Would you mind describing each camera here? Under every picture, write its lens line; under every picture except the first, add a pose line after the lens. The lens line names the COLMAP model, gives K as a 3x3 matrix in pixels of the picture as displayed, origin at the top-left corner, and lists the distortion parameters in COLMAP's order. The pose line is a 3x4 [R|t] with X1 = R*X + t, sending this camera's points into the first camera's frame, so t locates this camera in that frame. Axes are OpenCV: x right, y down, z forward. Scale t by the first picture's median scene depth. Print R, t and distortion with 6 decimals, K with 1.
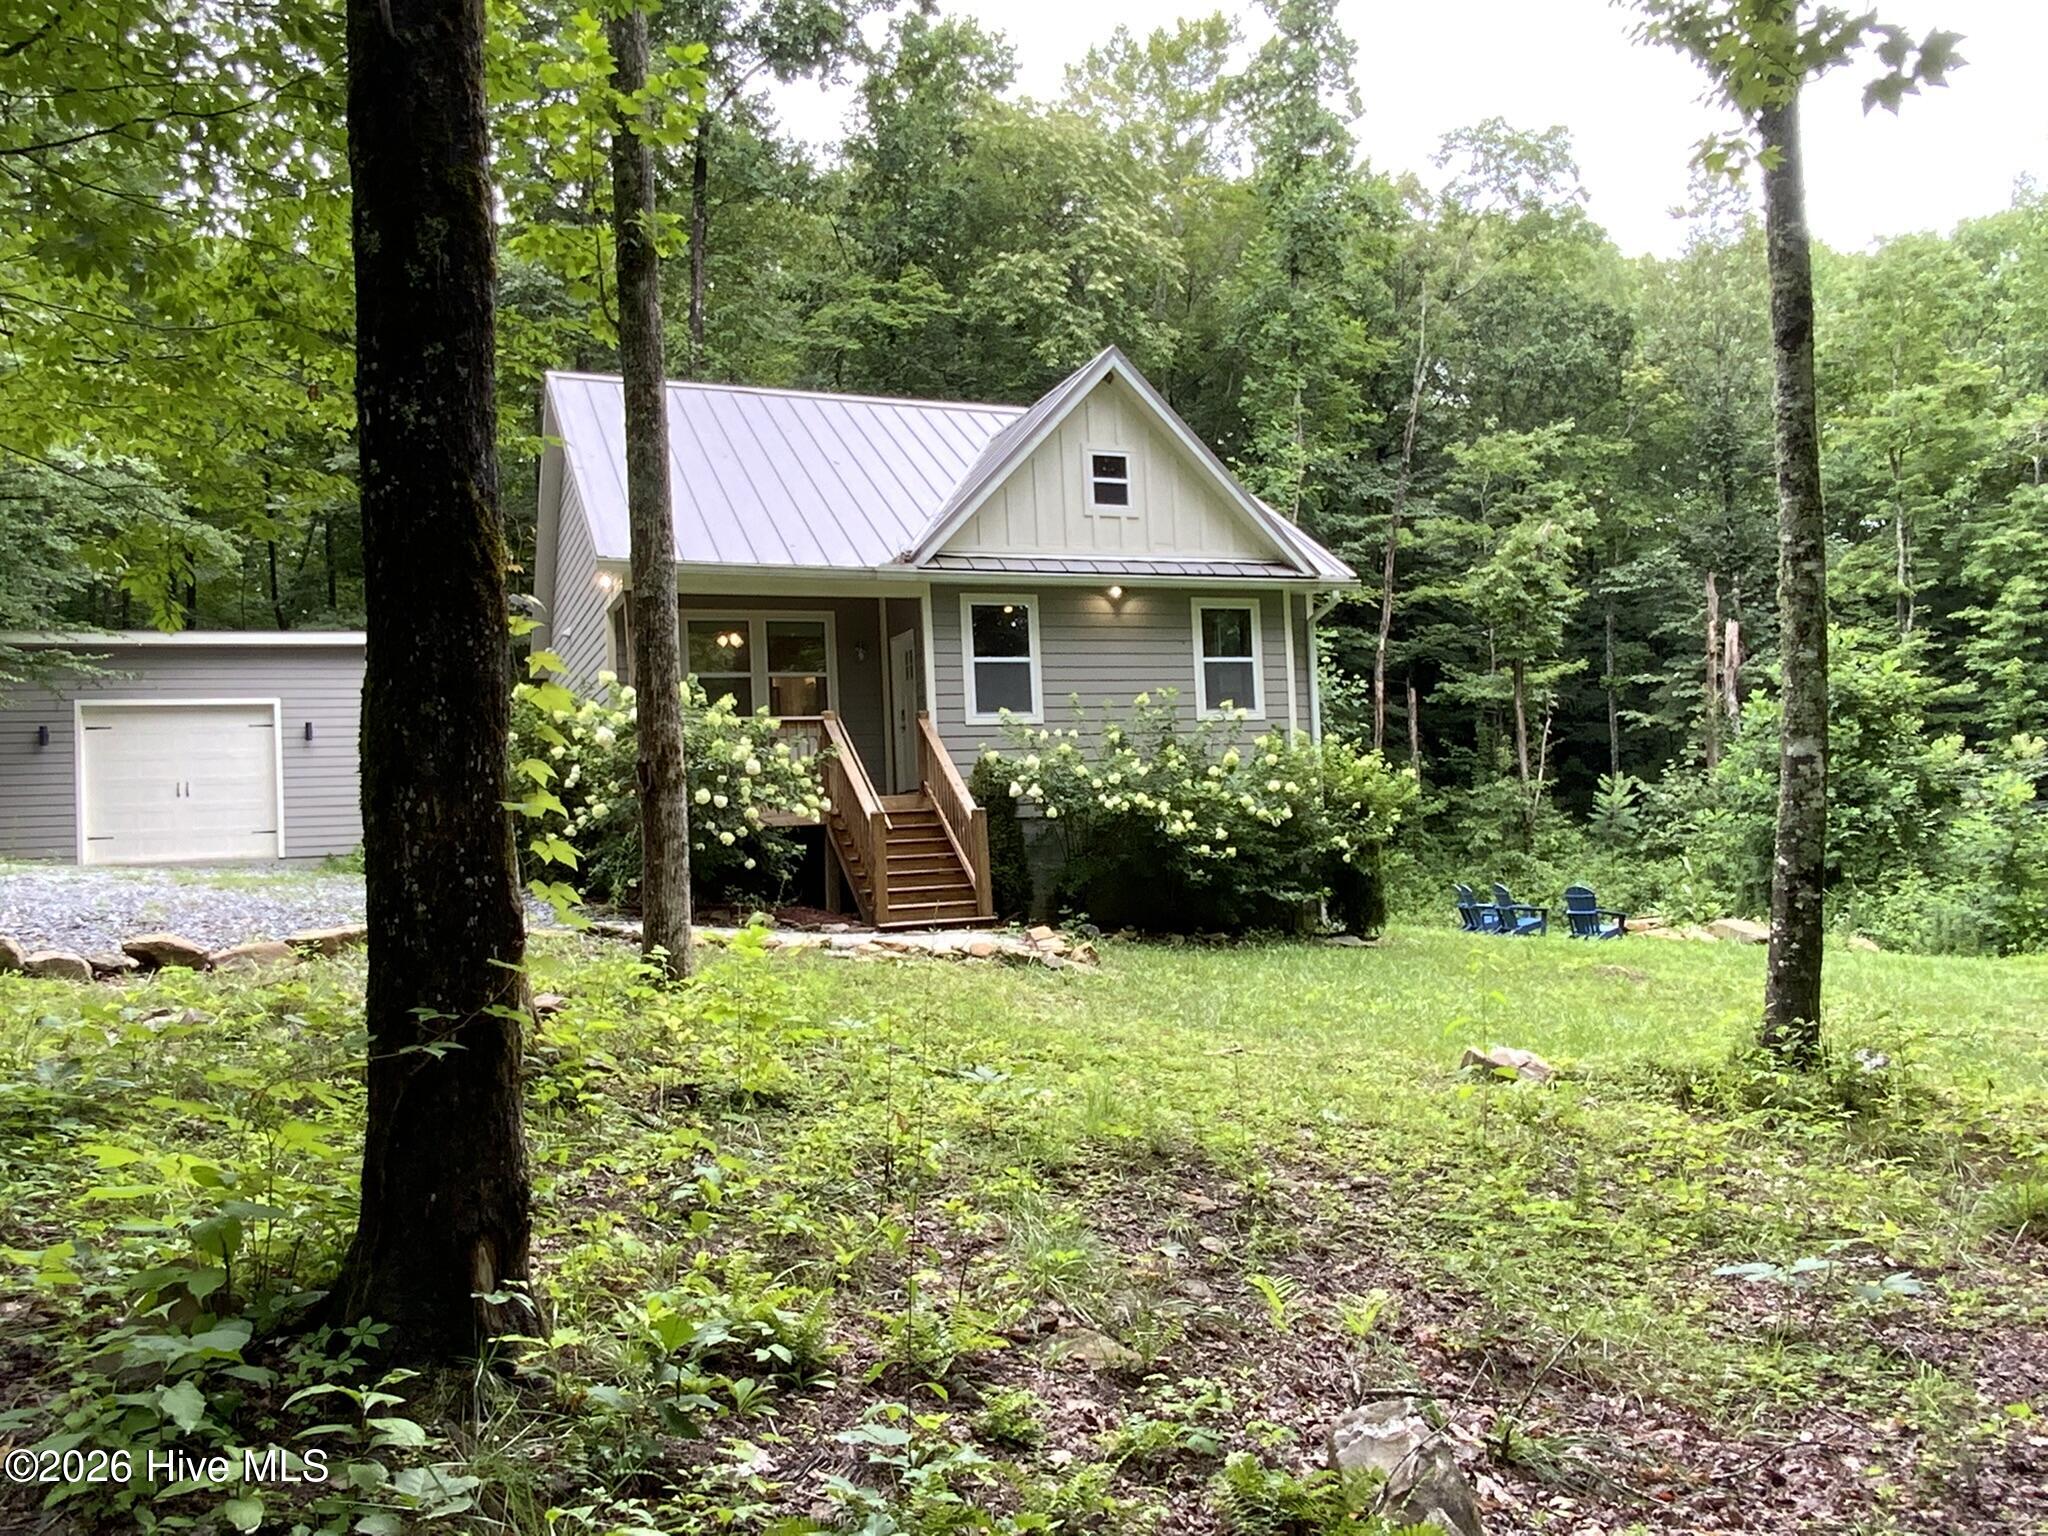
lens RADIAL K [[1450.5, 0, 1024.2], [0, 1450.5, 775.8], [0, 0, 1]] dist [0.004970, -0.019148]
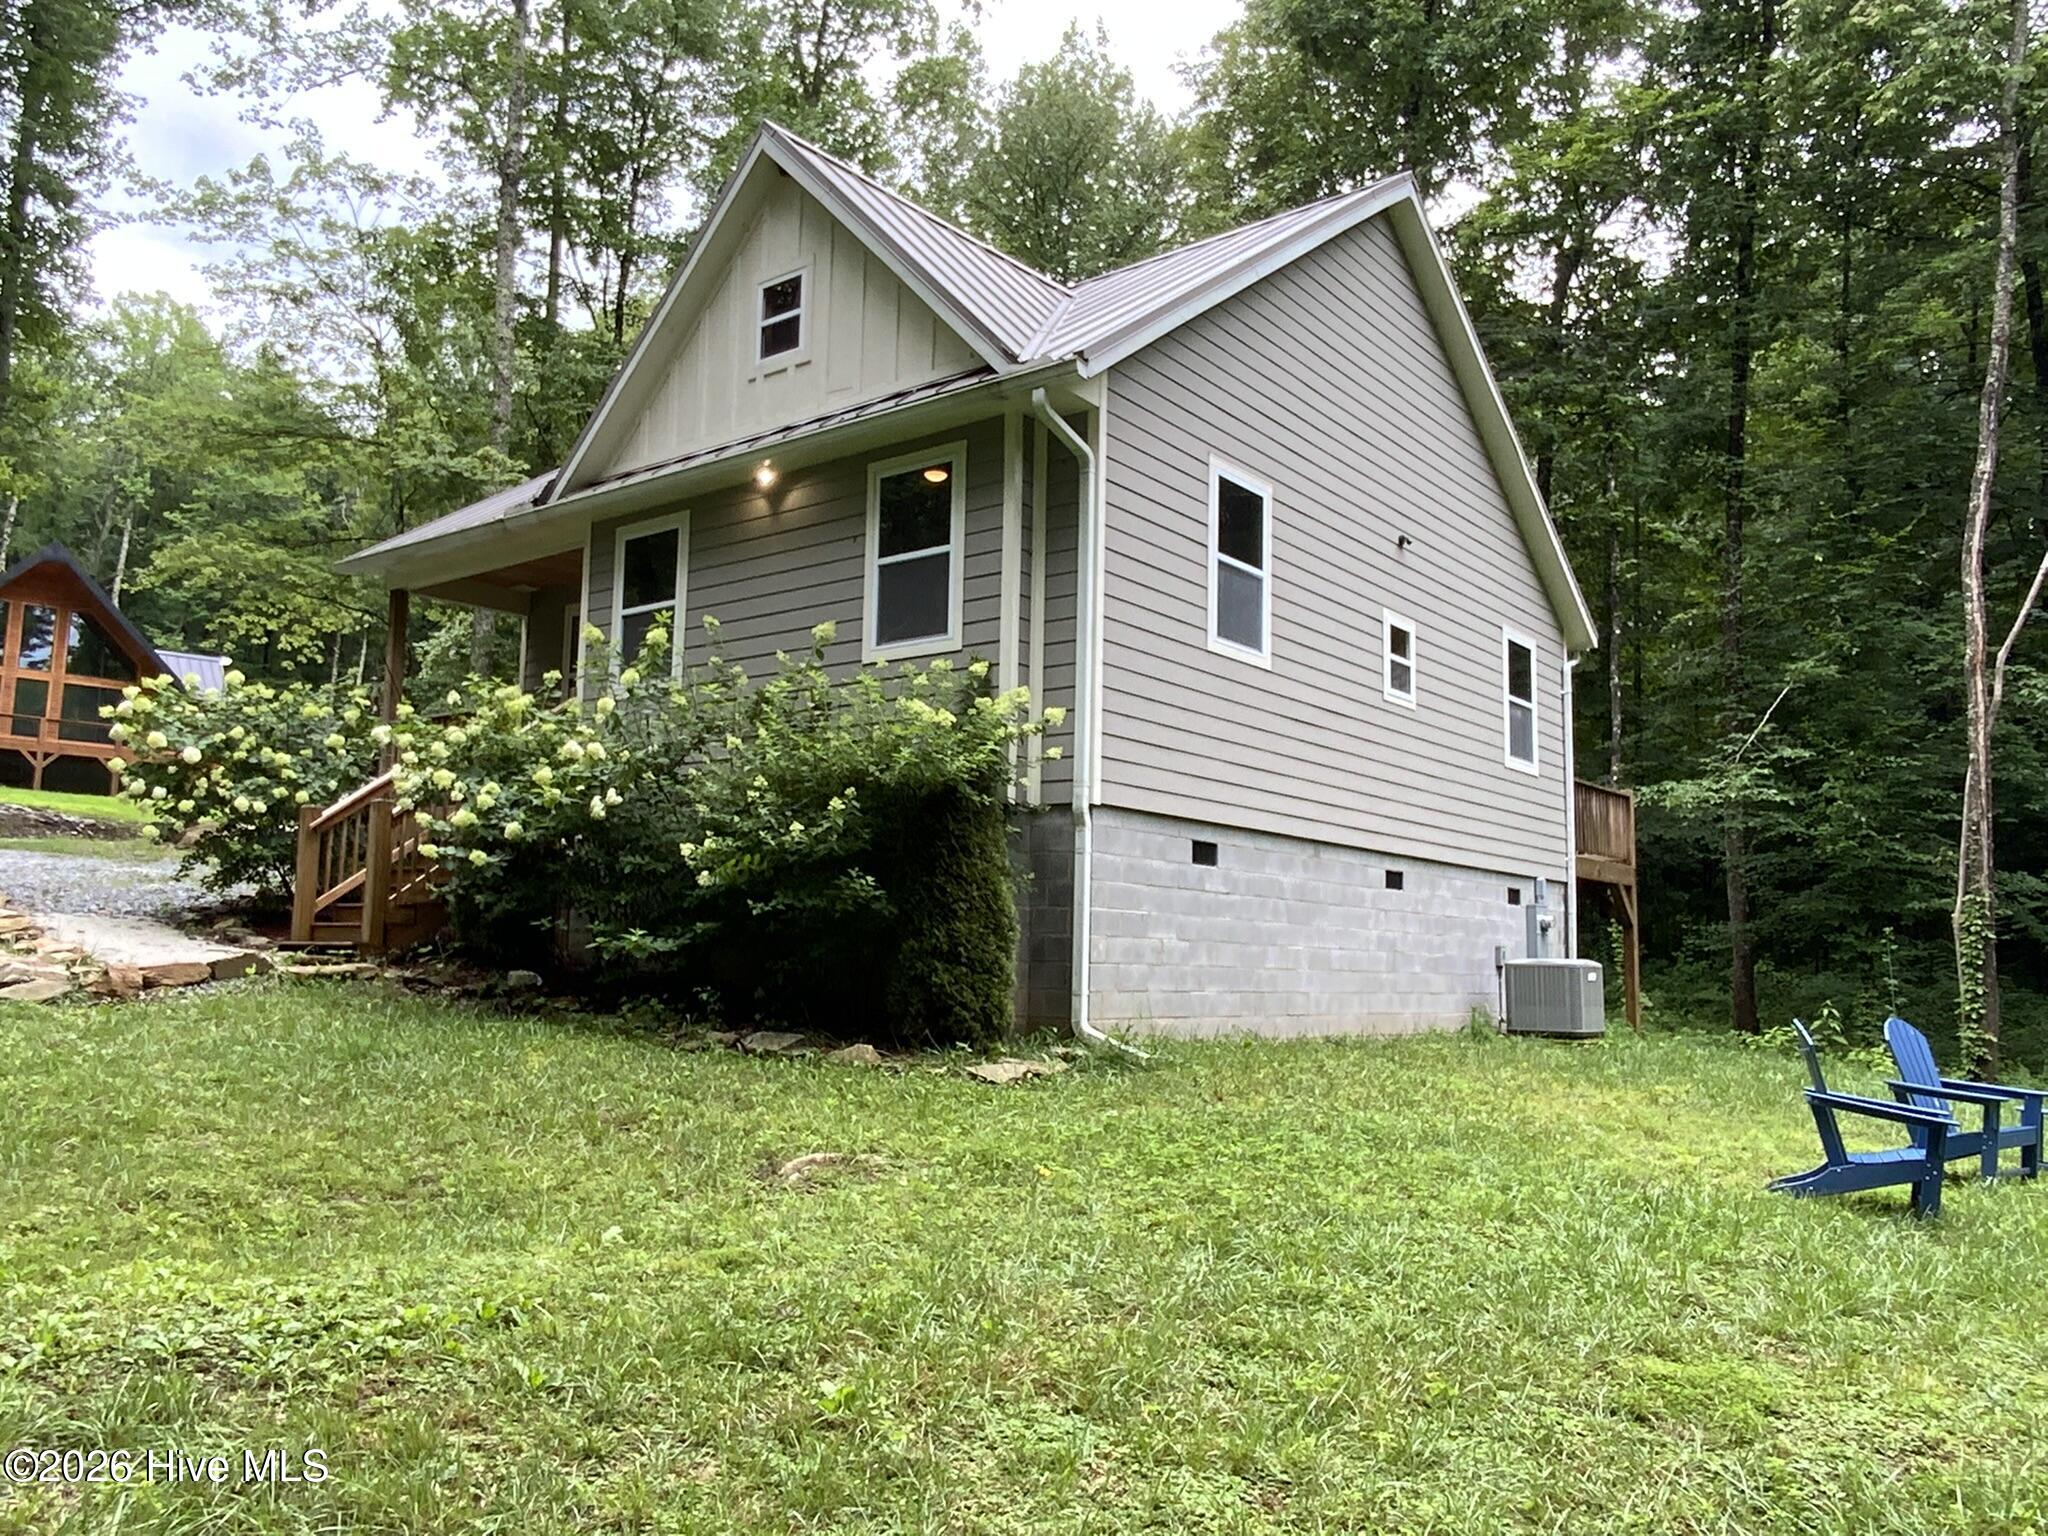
lens RADIAL K [[1486.4, 0, 1025.1], [0, 1486.4, 760.6], [0, 0, 1]] dist [-0.013538, -0.001195]
pose [[0.520853, -0.057905, -0.851680, 0.583994], [-0.021652, 0.996480, -0.080991, 0.042276], [0.853372, 0.060625, 0.517766, 0.651483]]
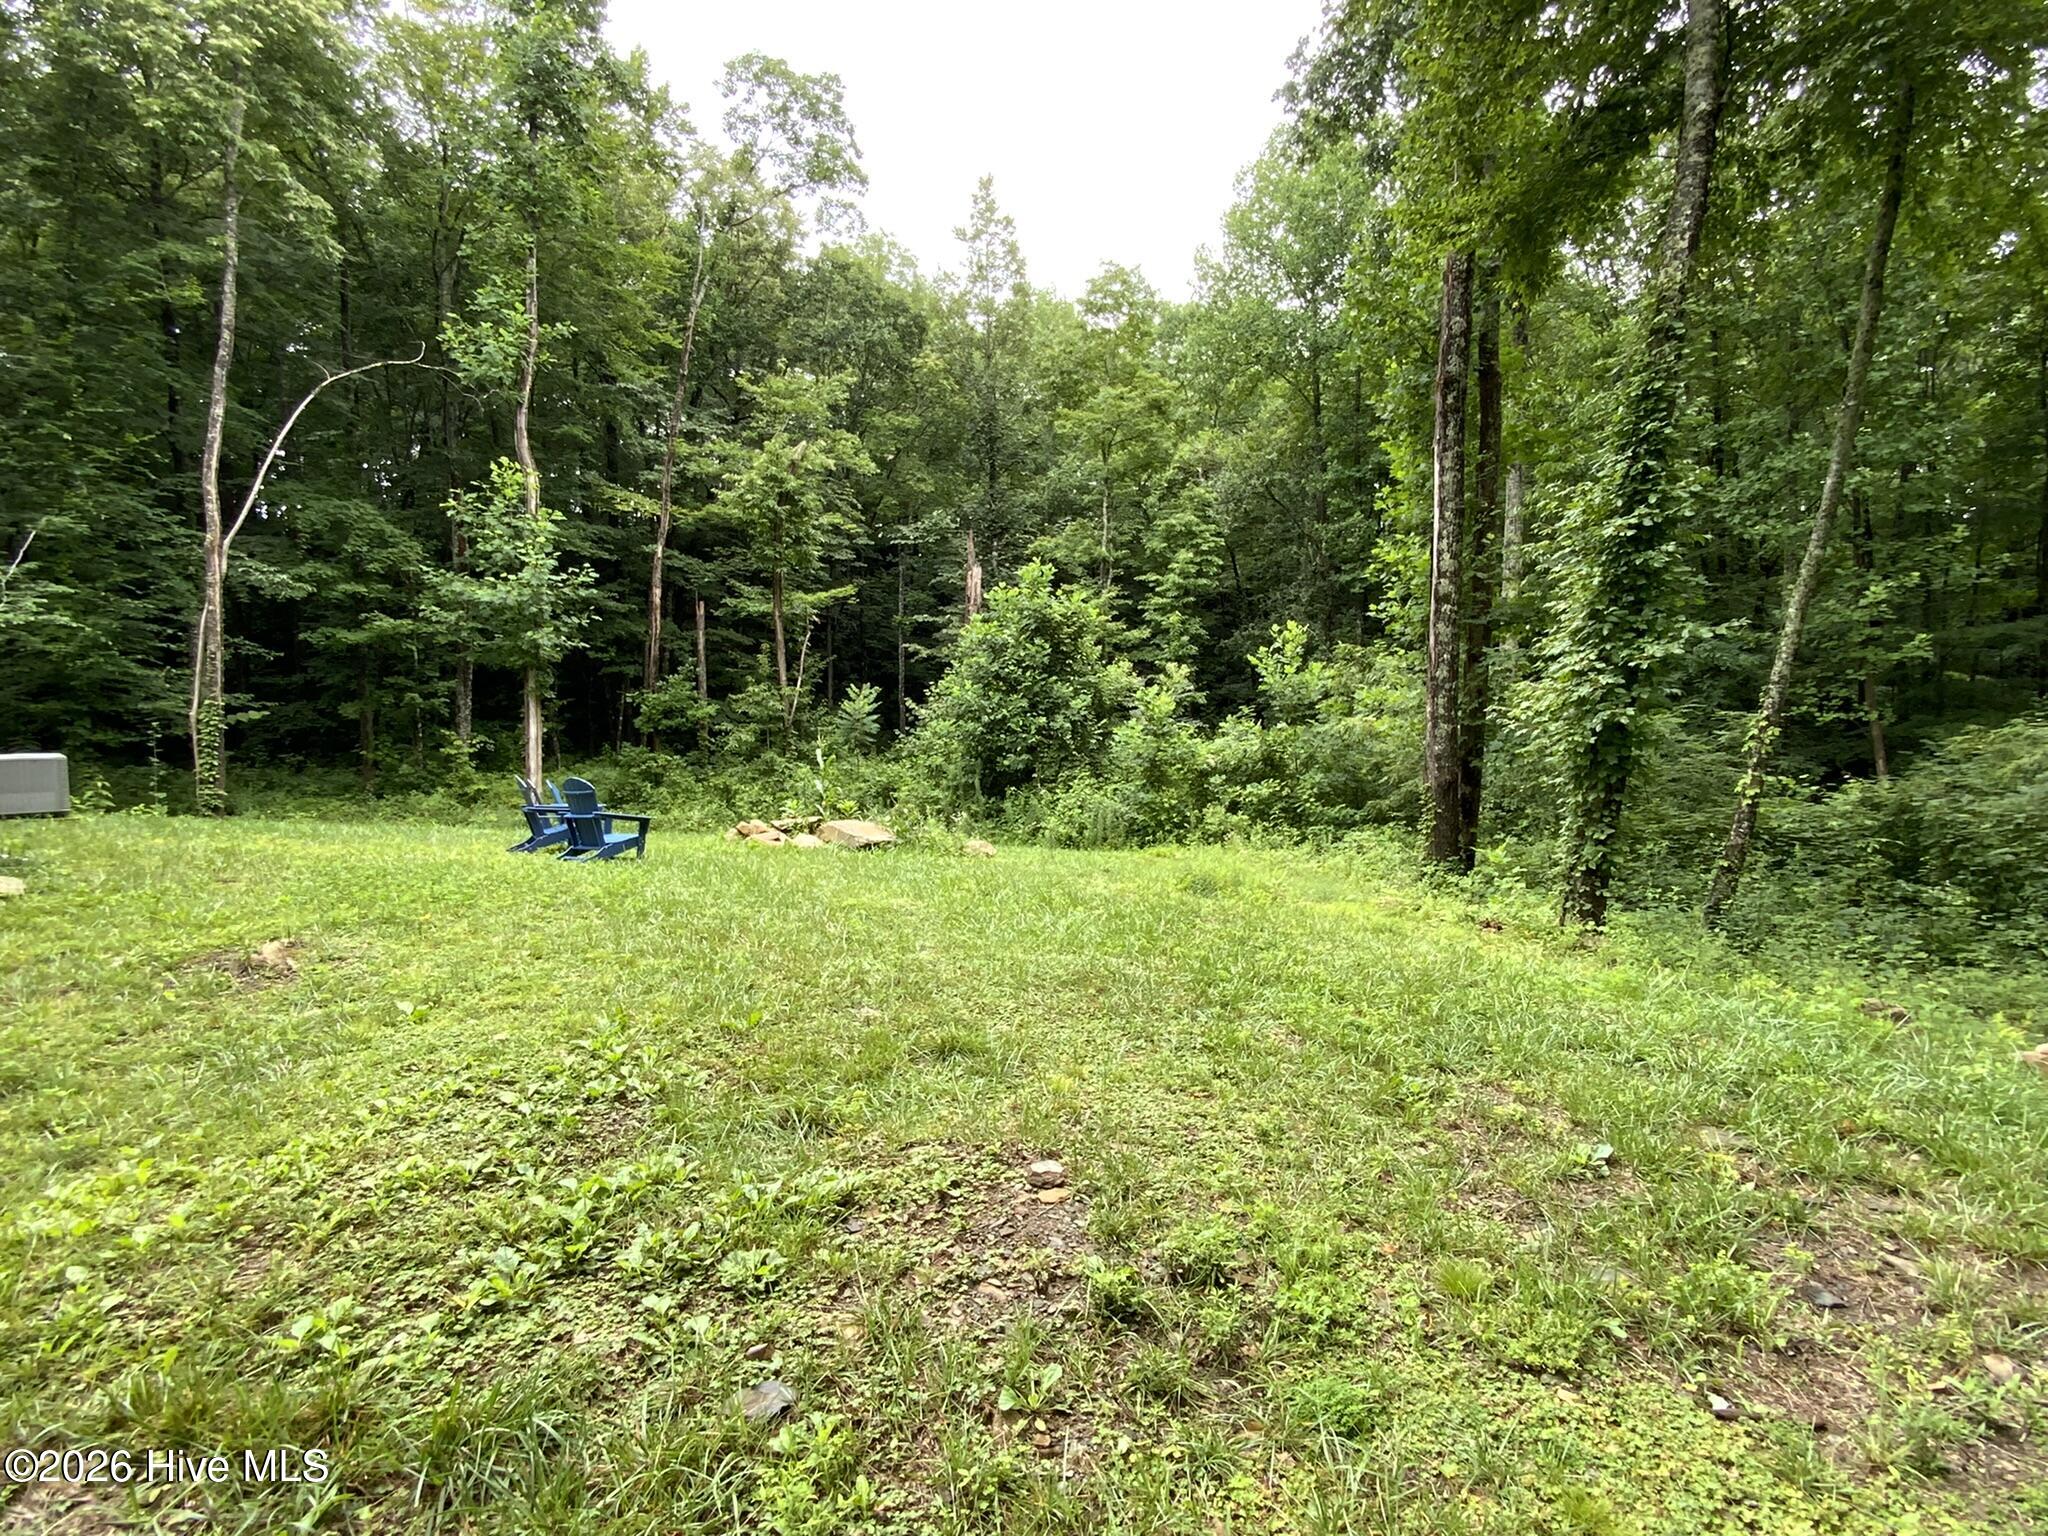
lens RADIAL K [[953.6, 0, 1022.3], [0, 953.6, 768.0], [0, 0, 1]] dist [-0.004223, -0.000957]
pose [[0.914391, 0.015157, 0.404549, 0.239942], [-0.035350, 0.998471, 0.042492, 0.028982], [-0.403287, -0.053156, 0.913528, 0.300421]]
